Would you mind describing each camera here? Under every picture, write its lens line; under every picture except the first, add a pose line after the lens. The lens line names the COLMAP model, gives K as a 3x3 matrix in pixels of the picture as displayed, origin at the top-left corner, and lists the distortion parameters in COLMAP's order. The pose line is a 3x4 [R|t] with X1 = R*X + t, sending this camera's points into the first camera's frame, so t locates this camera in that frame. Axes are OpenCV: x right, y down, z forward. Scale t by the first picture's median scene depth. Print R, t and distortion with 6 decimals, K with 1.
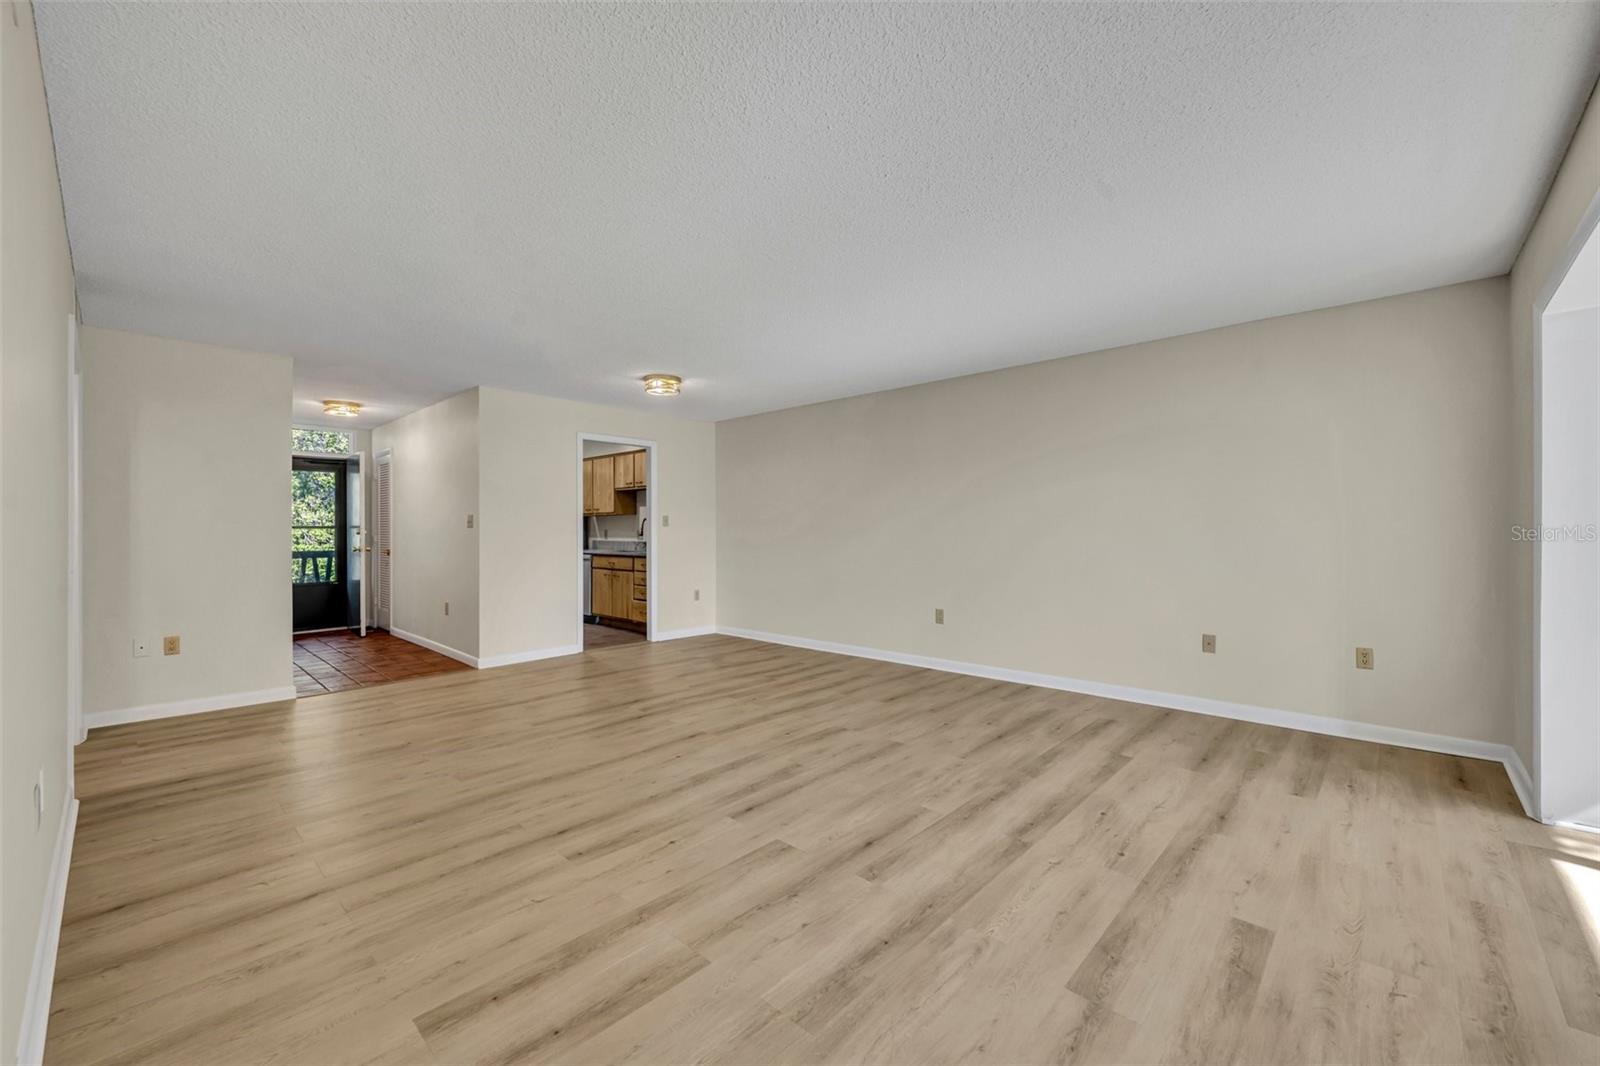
lens RADIAL K [[640.8, 0, 804.7], [0, 640.8, 526.9], [0, 0, 1]] dist [-0.000464, -0.000034]
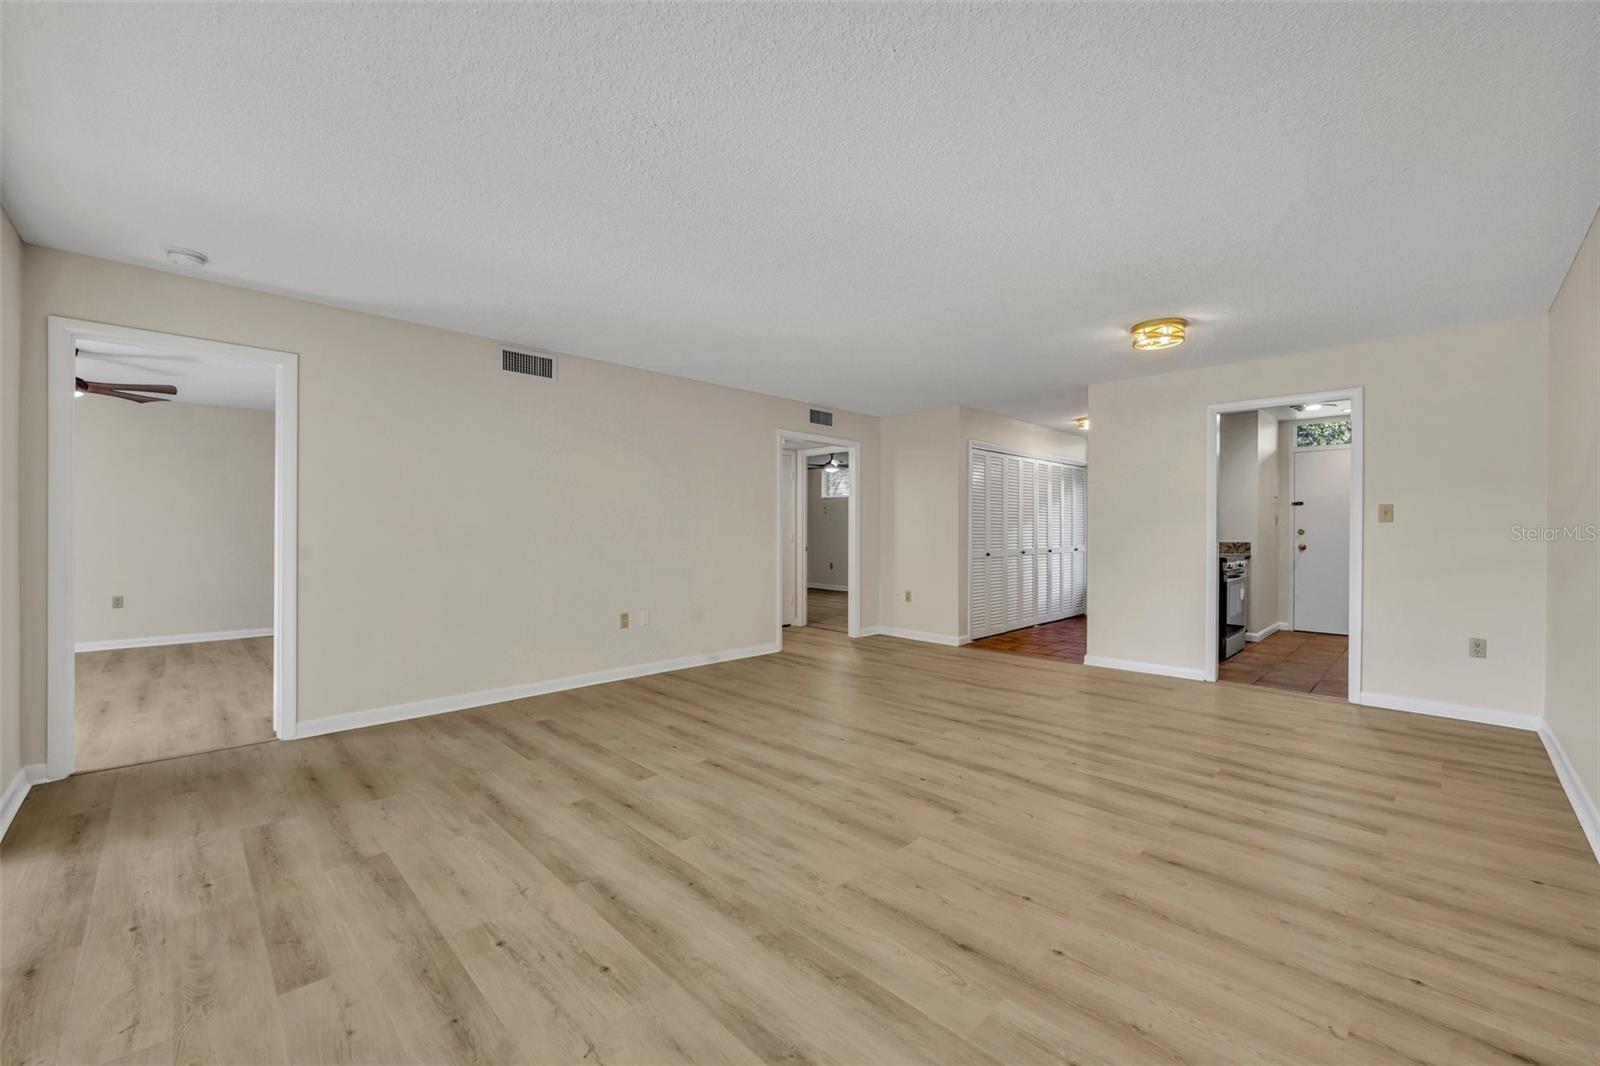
lens RADIAL K [[640.8, 0, 796.0], [0, 640.8, 528.2], [0, 0, 1]] dist [-0.000464, -0.000034]
pose [[-0.048356, 0.000546, -0.998830, 0.785543], [0.004162, 0.999991, 0.000346, 0.004651], [0.998821, -0.004140, -0.048358, 0.875948]]
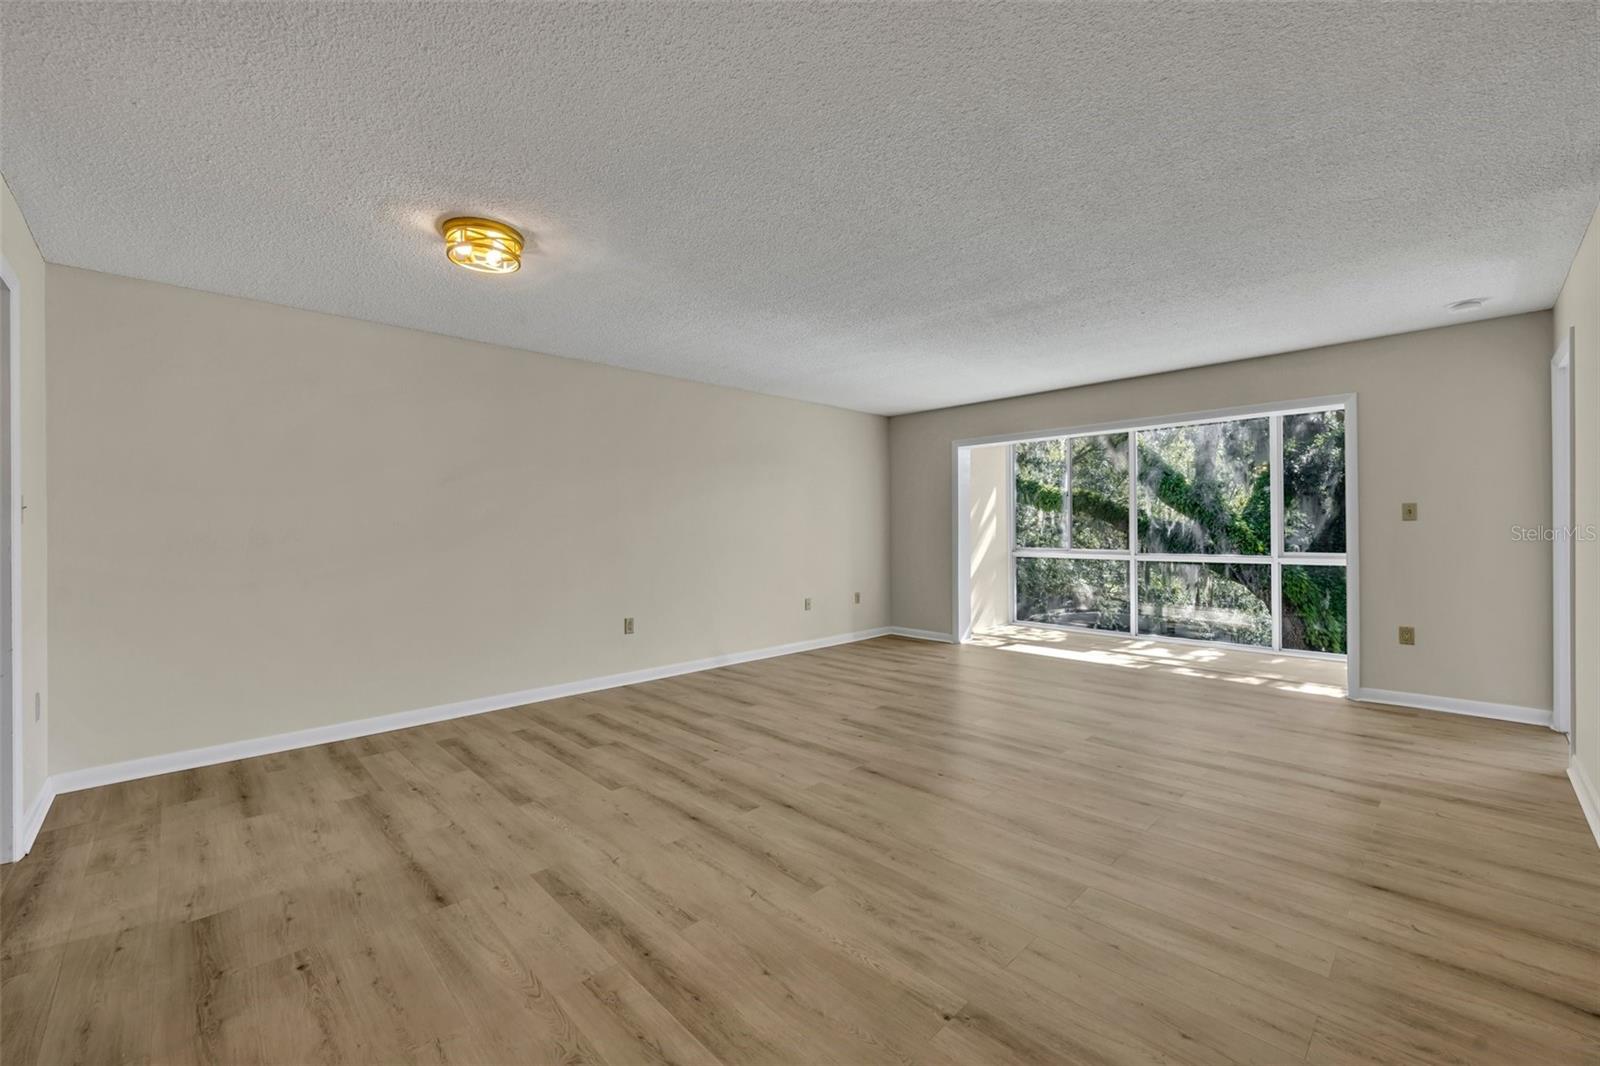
lens RADIAL K [[640.8, 0, 795.3], [0, 640.8, 537.6], [0, 0, 1]] dist [-0.000464, -0.000034]
pose [[0.064054, -0.010478, 0.997891, -1.016037], [-0.000807, 0.999944, 0.010552, 0.004907], [-0.997946, -0.001481, 0.064042, 1.032767]]
